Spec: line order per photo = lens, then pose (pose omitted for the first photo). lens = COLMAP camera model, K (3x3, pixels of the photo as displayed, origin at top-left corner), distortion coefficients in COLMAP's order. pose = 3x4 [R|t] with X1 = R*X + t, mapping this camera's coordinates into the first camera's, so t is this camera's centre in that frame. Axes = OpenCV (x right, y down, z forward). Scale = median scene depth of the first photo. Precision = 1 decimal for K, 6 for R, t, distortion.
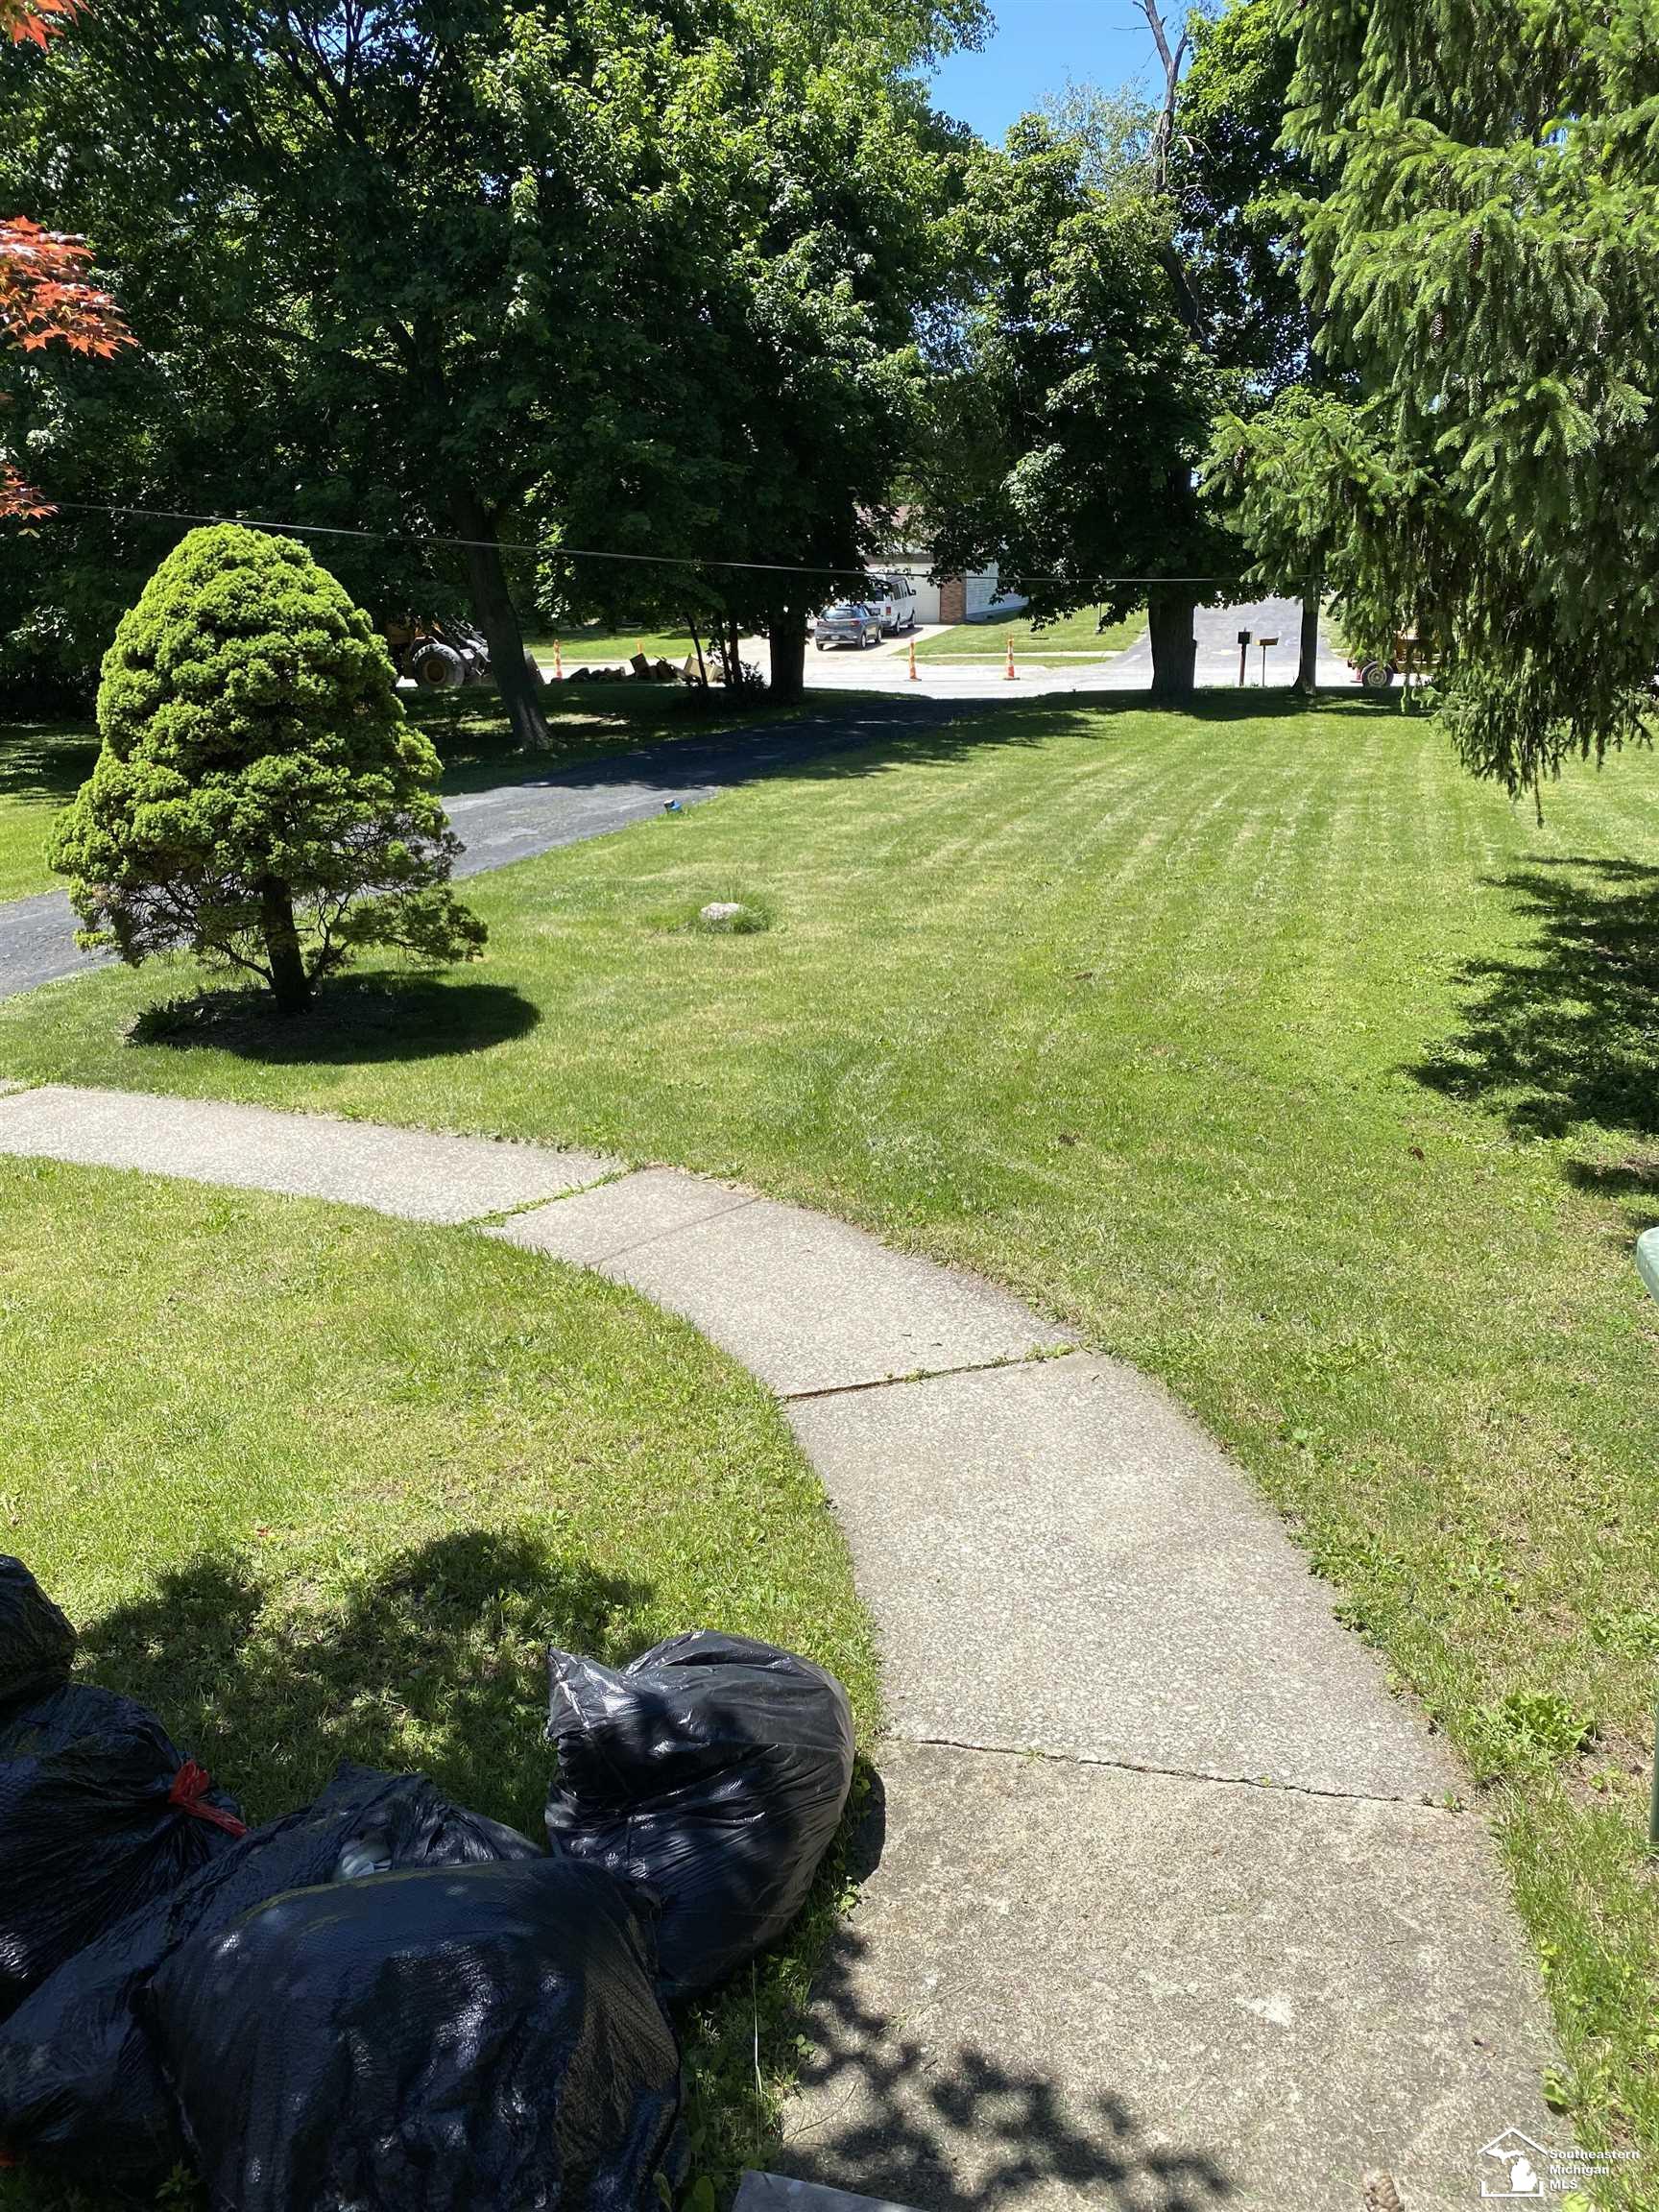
lens RADIAL K [[1663.7, 0, 810.5], [0, 1663.7, 1103.4], [0, 0, 1]] dist [0.034612, -0.037361]
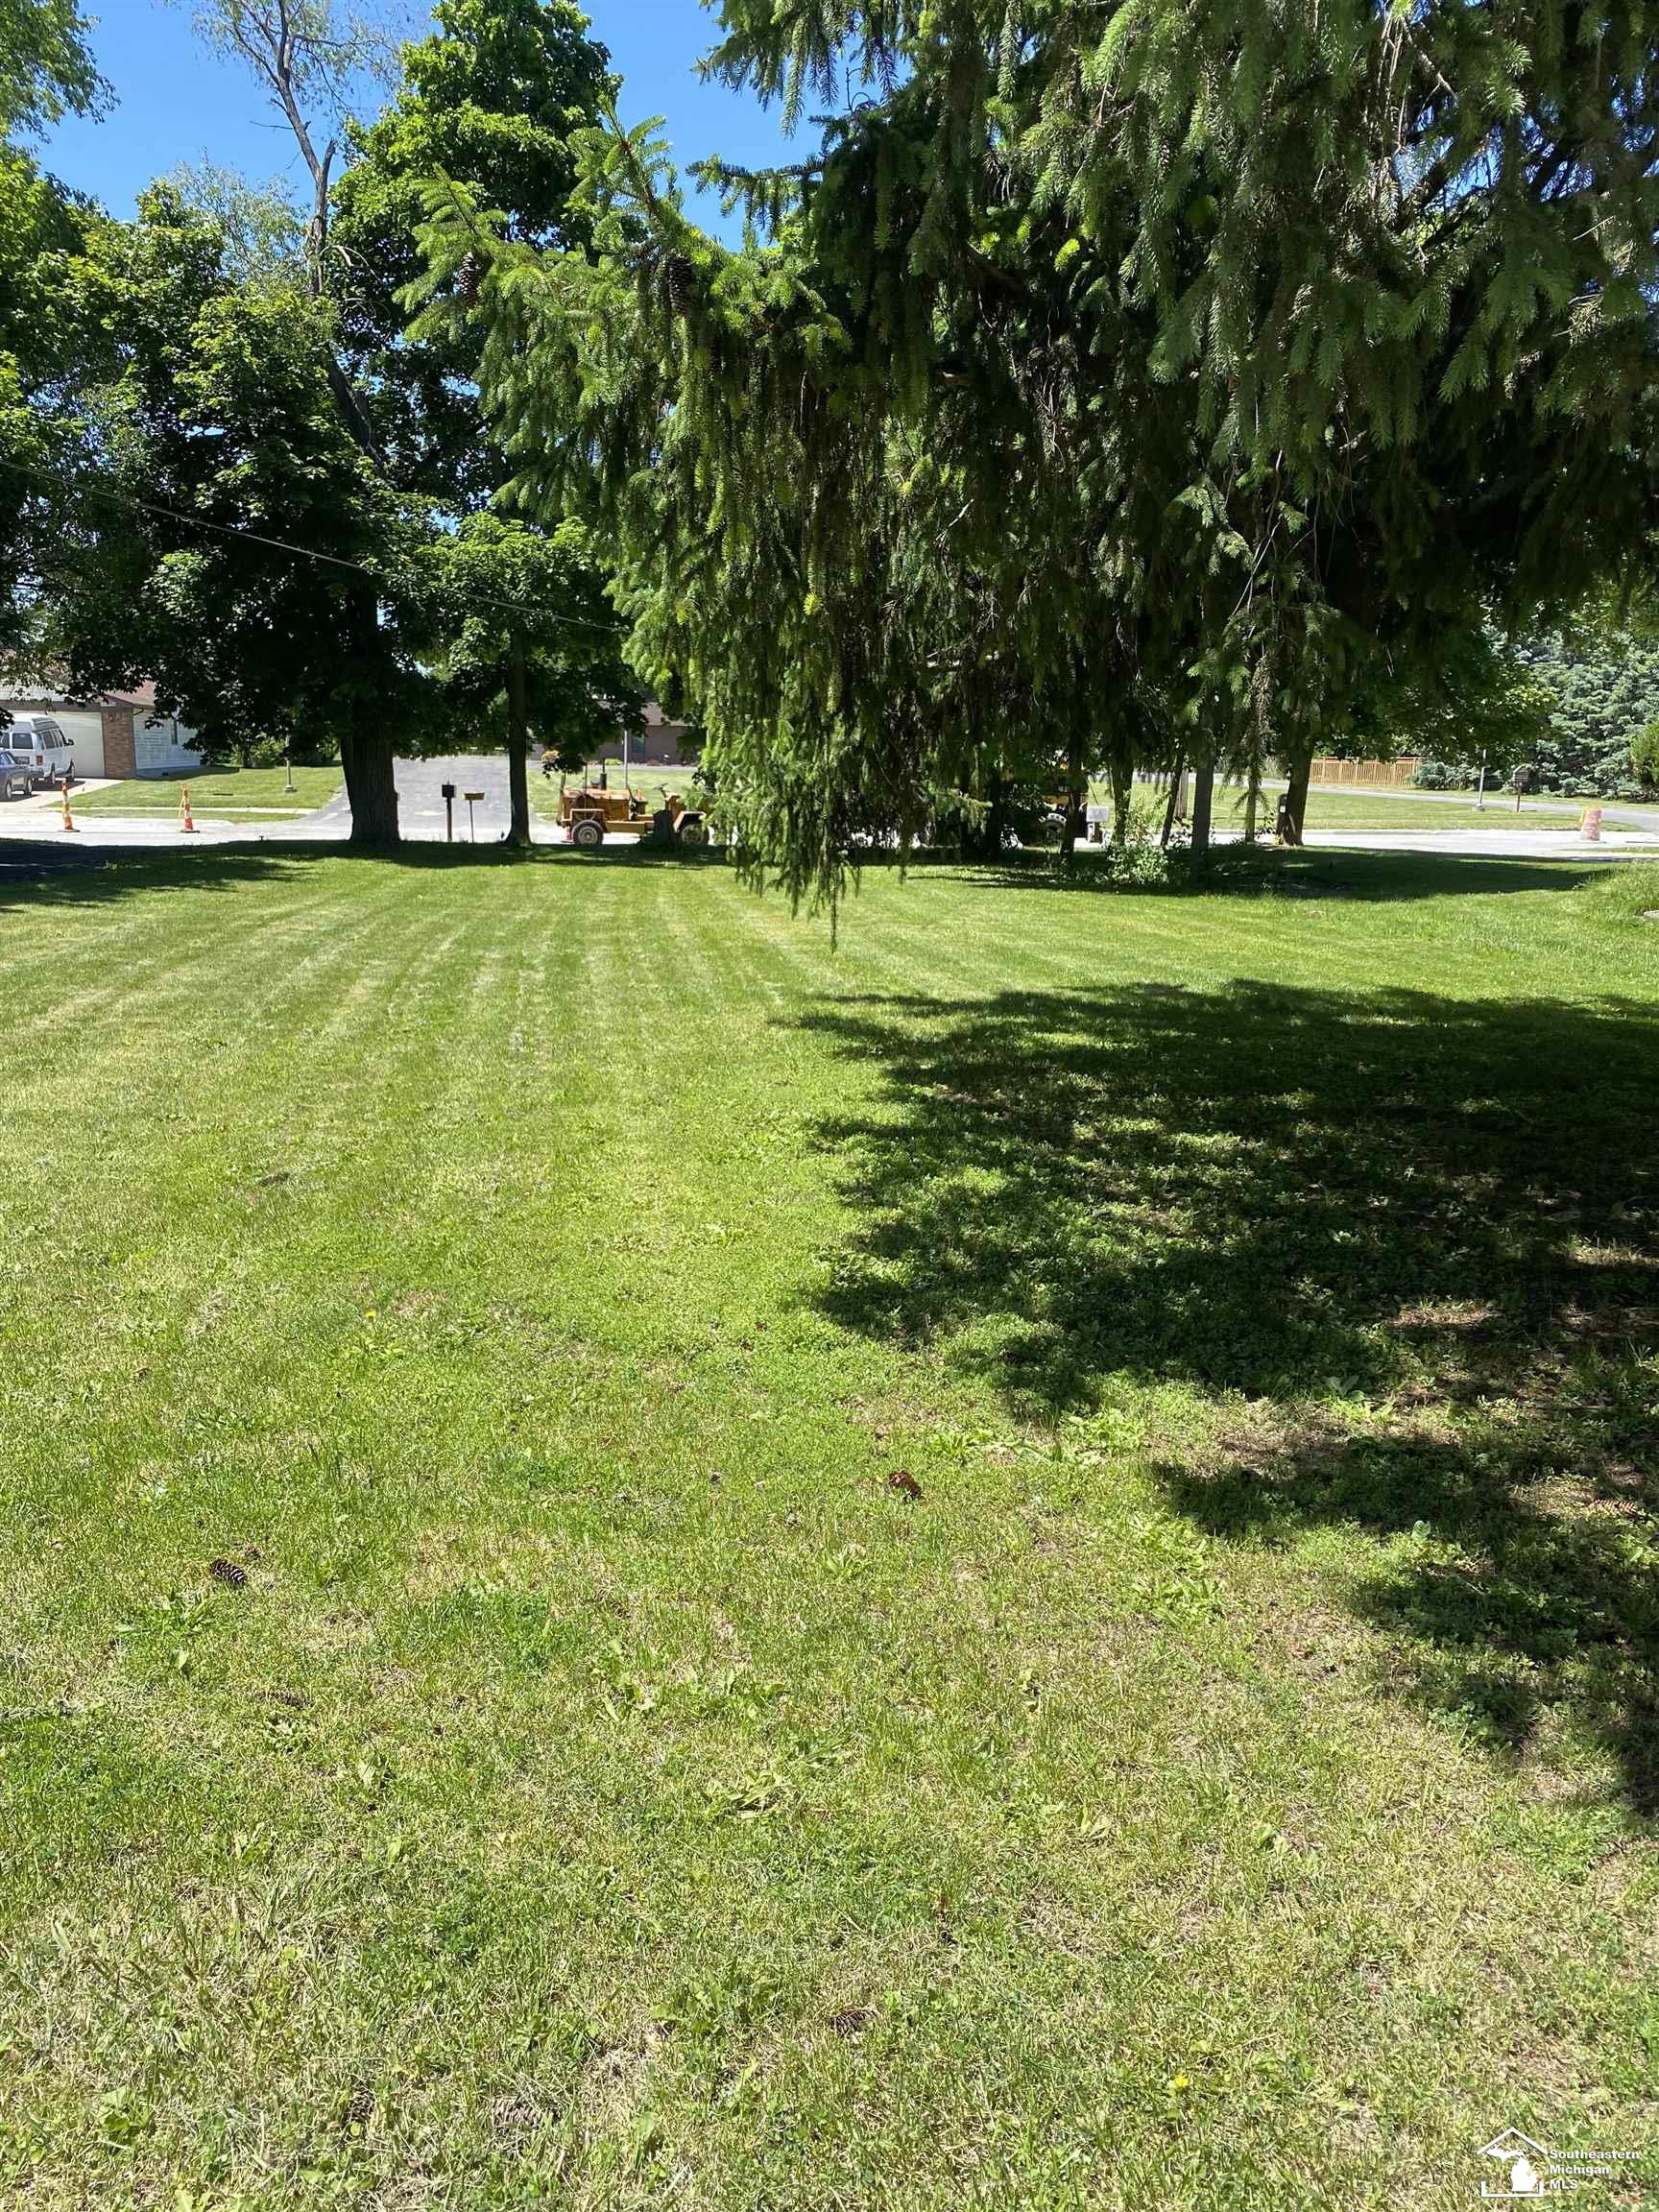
lens RADIAL K [[1663.7, 0, 809.6], [0, 1663.7, 1103.7], [0, 0, 1]] dist [0.034612, -0.037361]
pose [[0.895953, -0.051661, 0.441134, 0.045927], [0.096890, 0.992025, -0.080609, -0.022984], [-0.433452, 0.114963, 0.893814, 0.231920]]
